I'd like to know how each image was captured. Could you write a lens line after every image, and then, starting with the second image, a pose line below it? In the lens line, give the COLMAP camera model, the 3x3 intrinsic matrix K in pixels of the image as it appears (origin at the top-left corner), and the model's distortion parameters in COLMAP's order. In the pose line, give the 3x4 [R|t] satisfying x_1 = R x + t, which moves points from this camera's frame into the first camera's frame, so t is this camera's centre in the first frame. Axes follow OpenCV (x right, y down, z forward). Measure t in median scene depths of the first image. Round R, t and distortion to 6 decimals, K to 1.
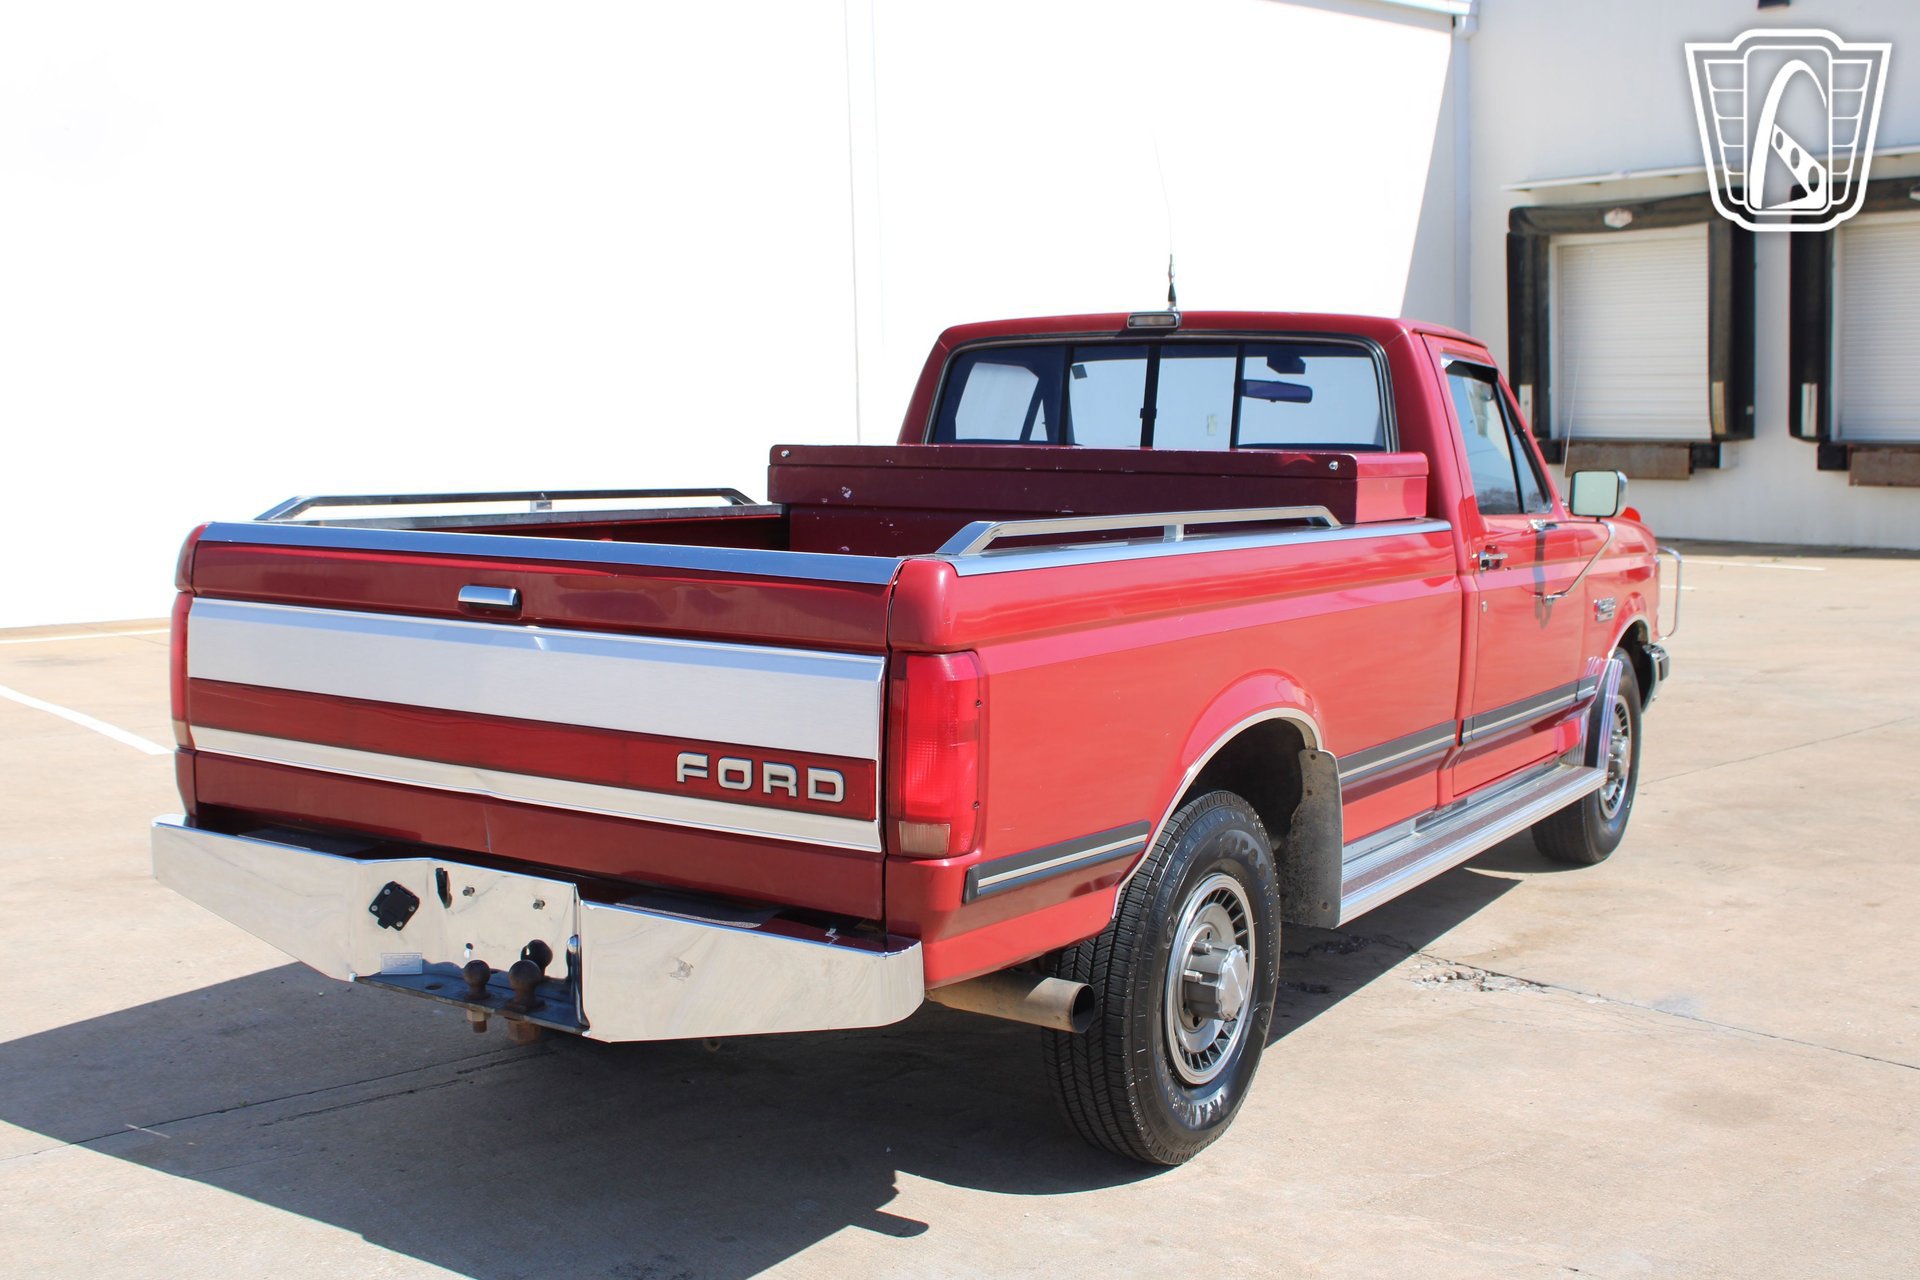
lens RADIAL K [[2119.6, 0, 947.1], [0, 2119.6, 639.8], [0, 0, 1]] dist [-0.080568, 0.000000]
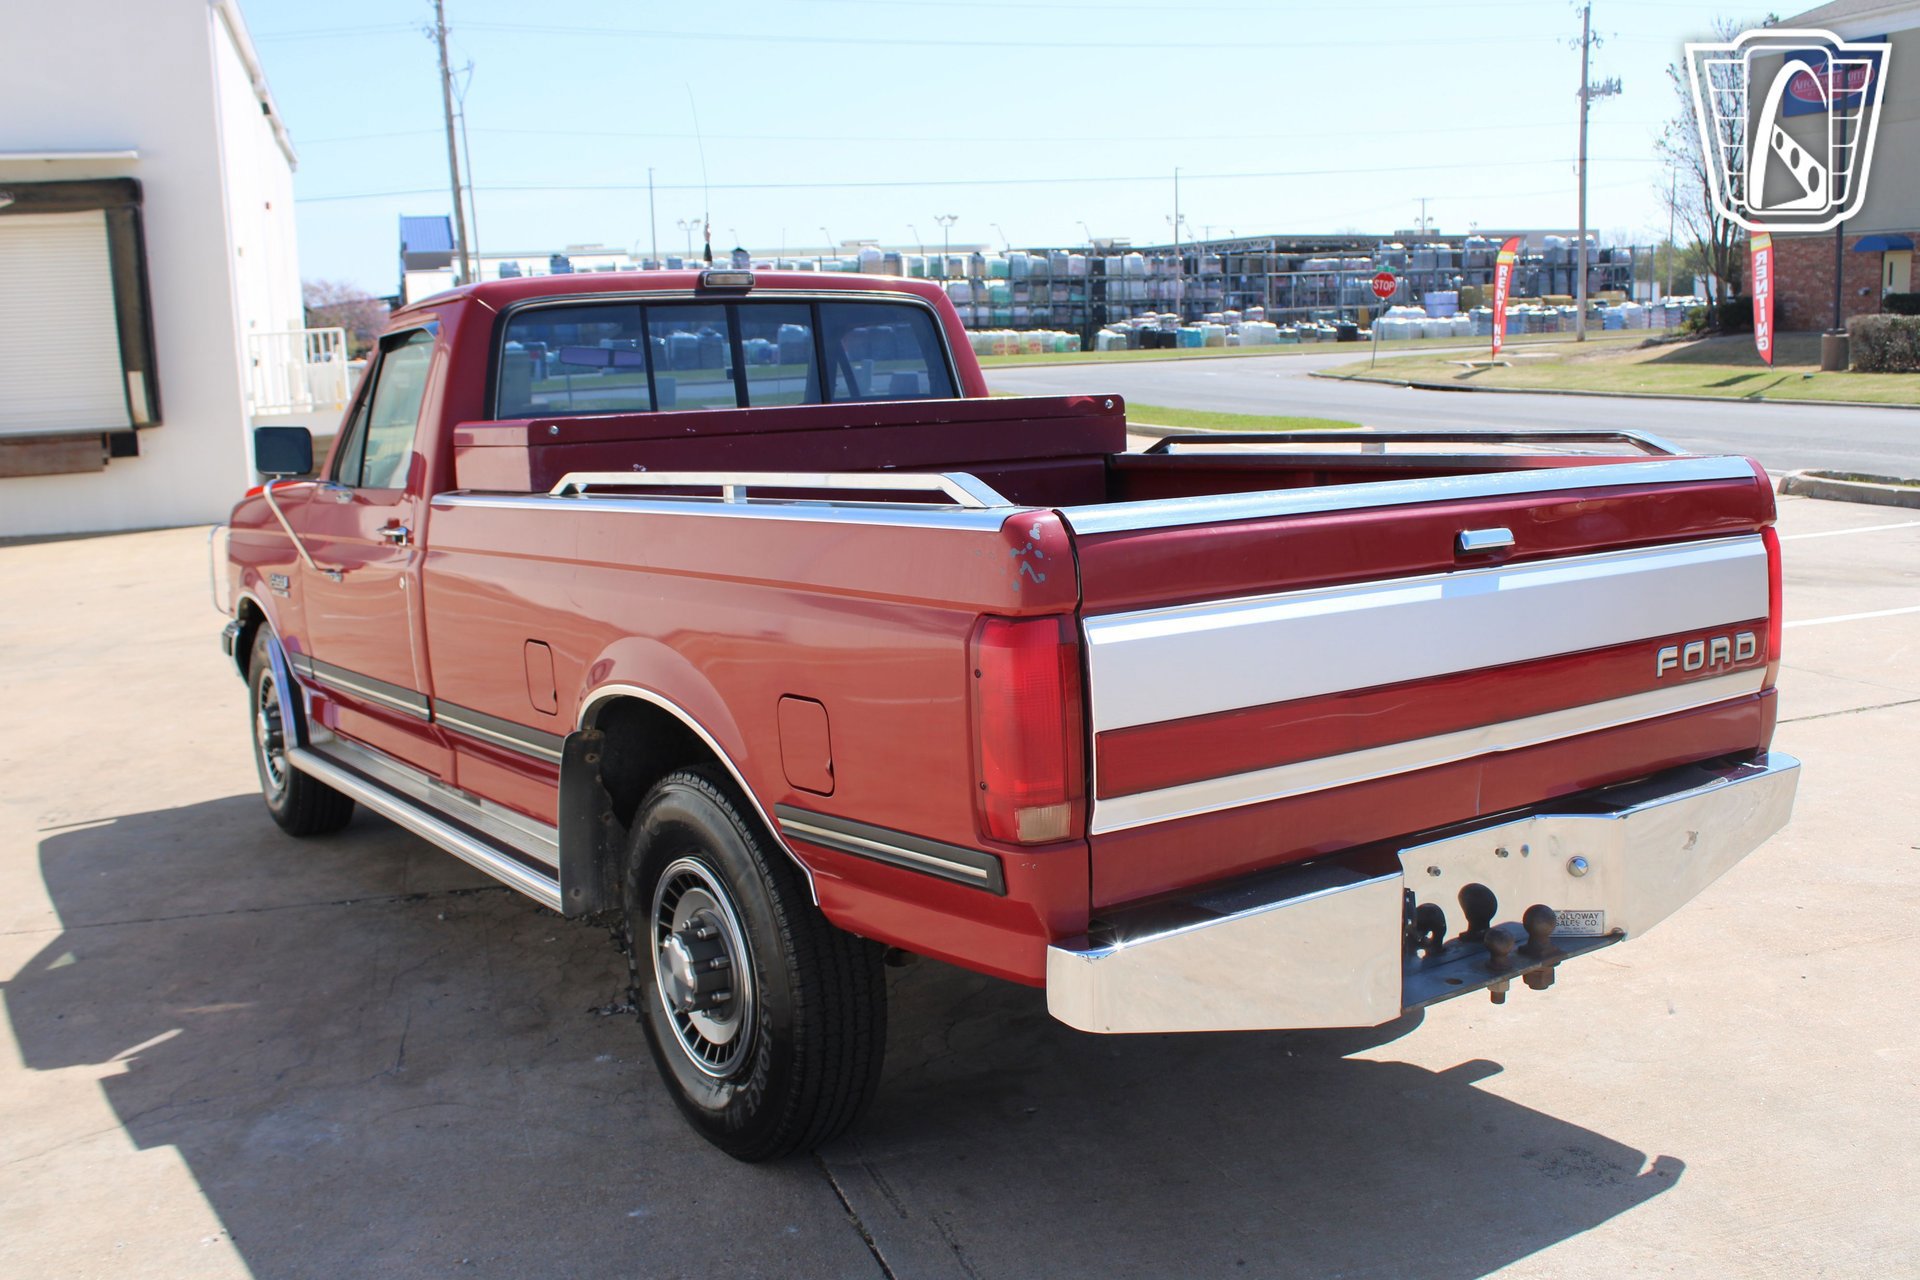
lens RADIAL K [[1885.0, 0, 979.5], [0, 1885.0, 637.7], [0, 0, 1]] dist [-0.083486, 0.000000]
pose [[0.373485, -0.147210, 0.915881, -1.055719], [0.138860, 0.985075, 0.101707, -0.092114], [-0.917184, 0.089193, 0.388353, 0.882280]]
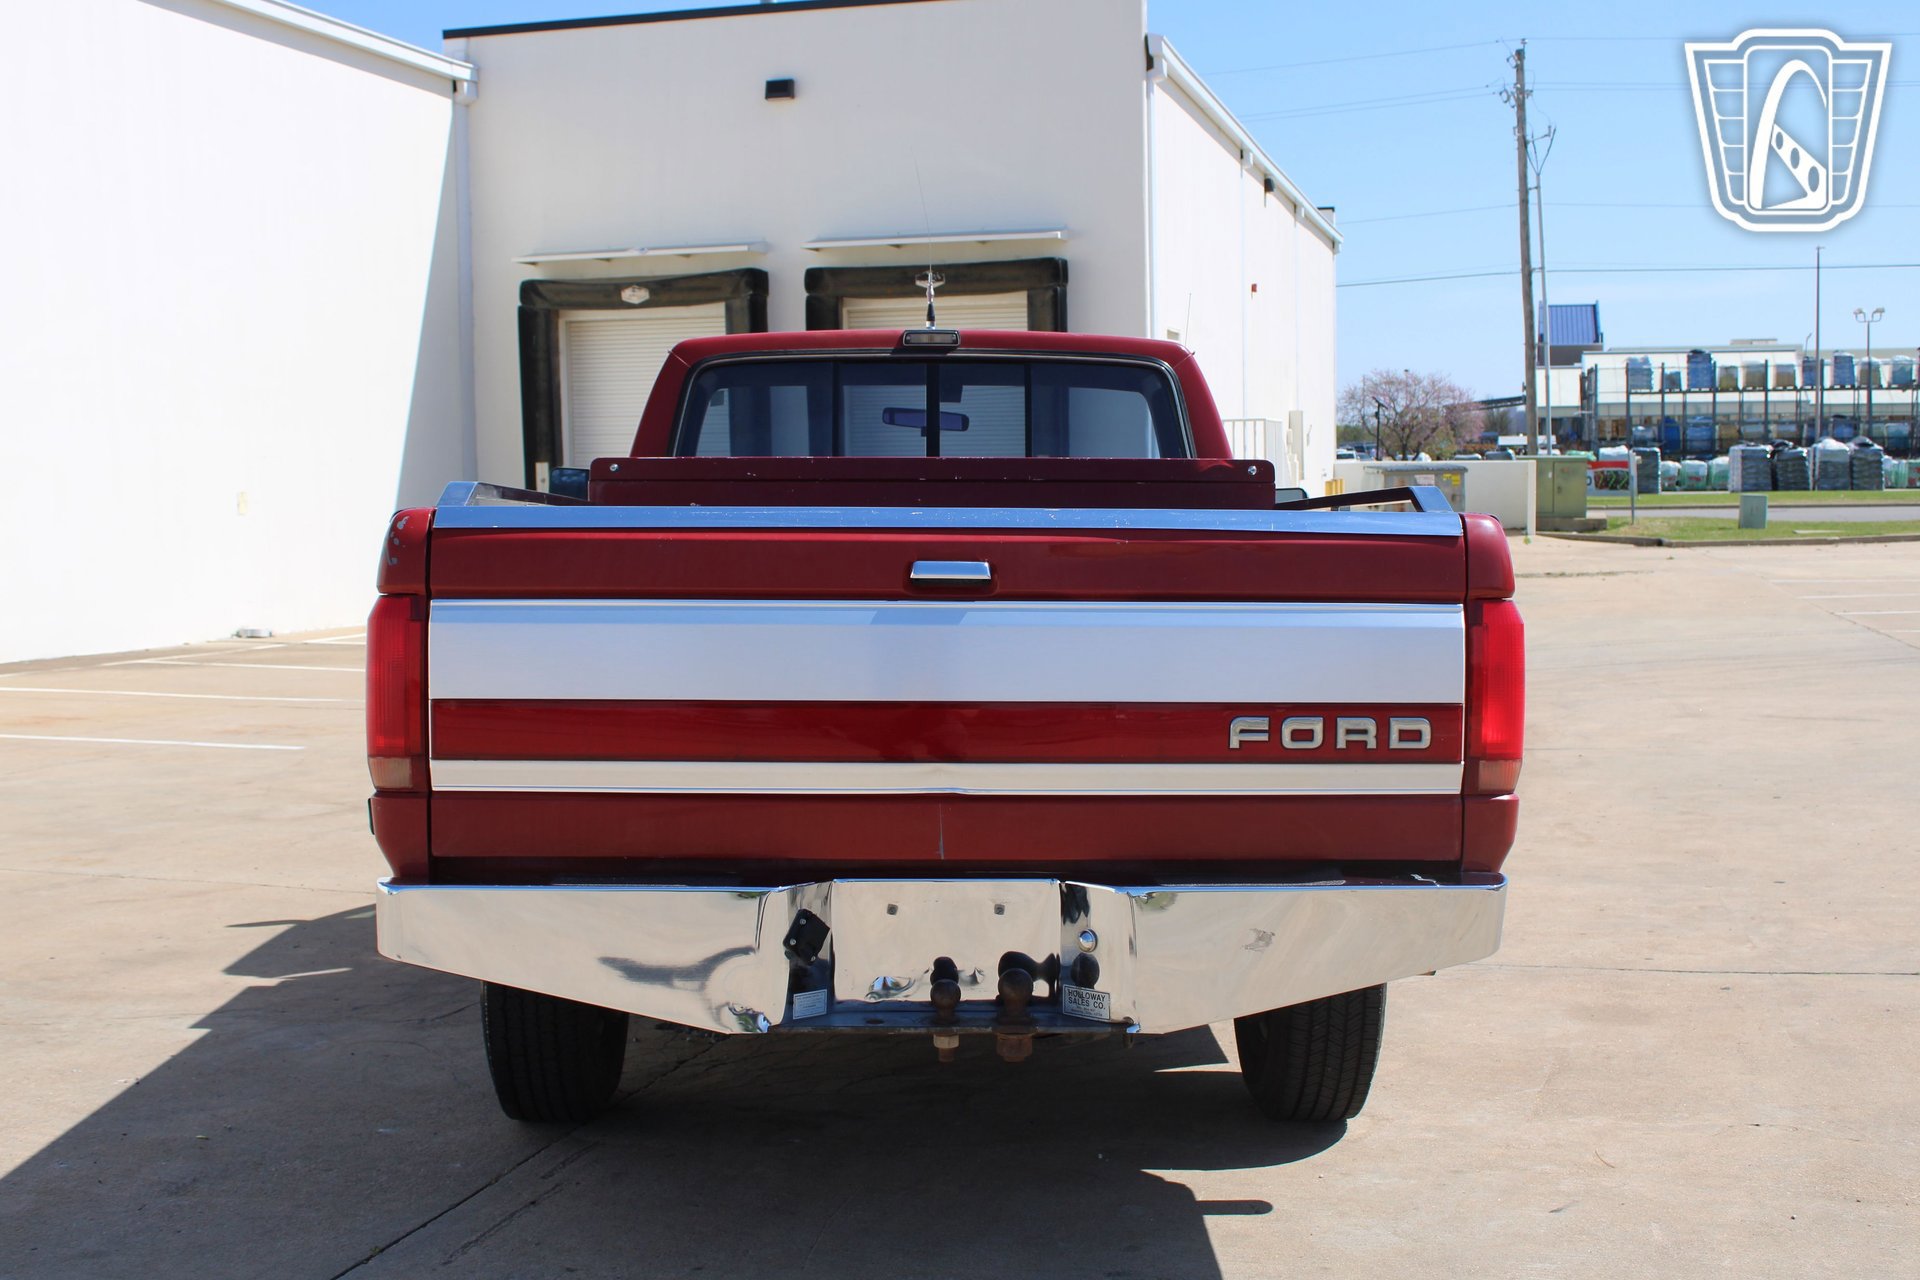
lens RADIAL K [[2236.9, 0, 975.2], [0, 2236.9, 640.9], [0, 0, 1]] dist [-0.073705, 0.000000]
pose [[0.826084, -0.034584, 0.562485, -0.745483], [0.063739, 0.997444, -0.032282, 0.040473], [-0.559931, 0.062520, 0.826177, 0.200711]]
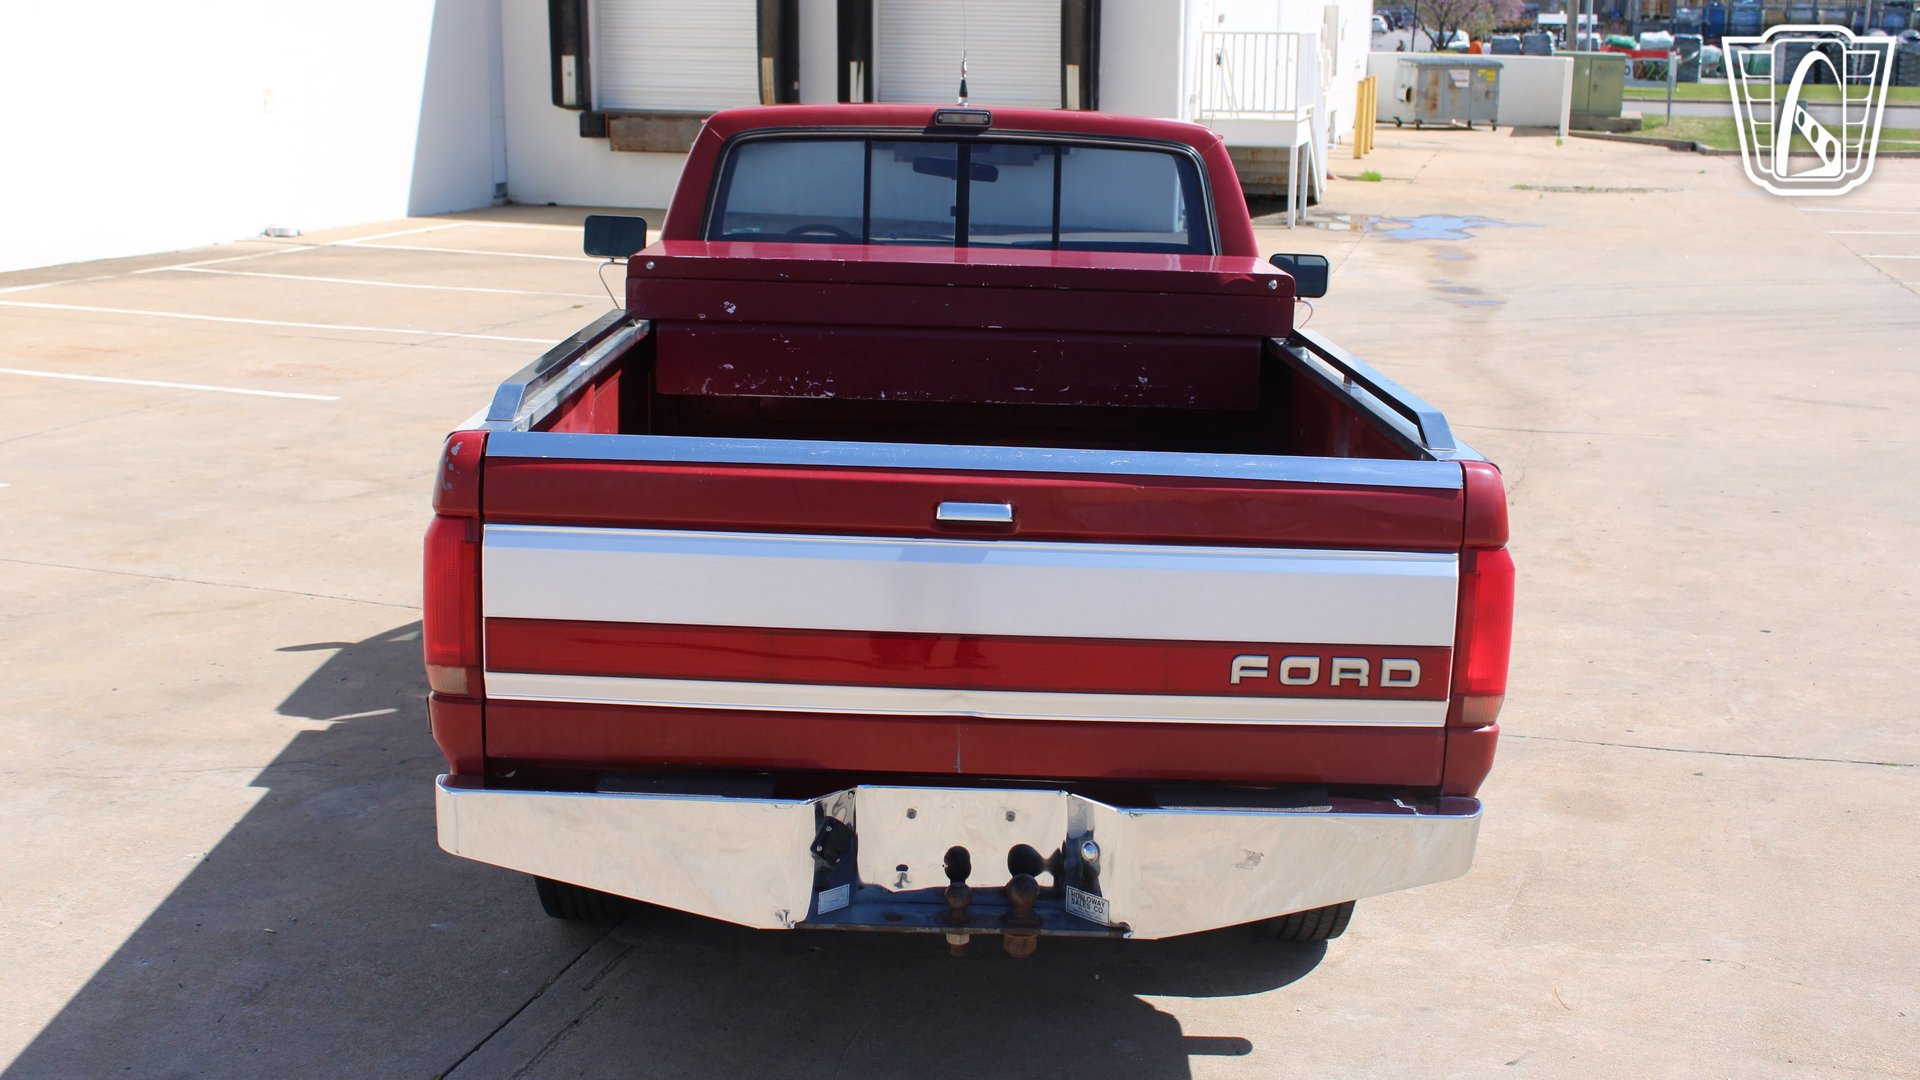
lens RADIAL K [[2238.7, 0, 959.8], [0, 2238.7, 537.3], [0, 0, 1]] dist [-0.084064, 0.000000]
pose [[0.836399, -0.099269, 0.539057, -0.767454], [0.034696, 0.991080, 0.128676, -0.139731], [-0.547022, -0.088922, 0.832382, 0.155062]]
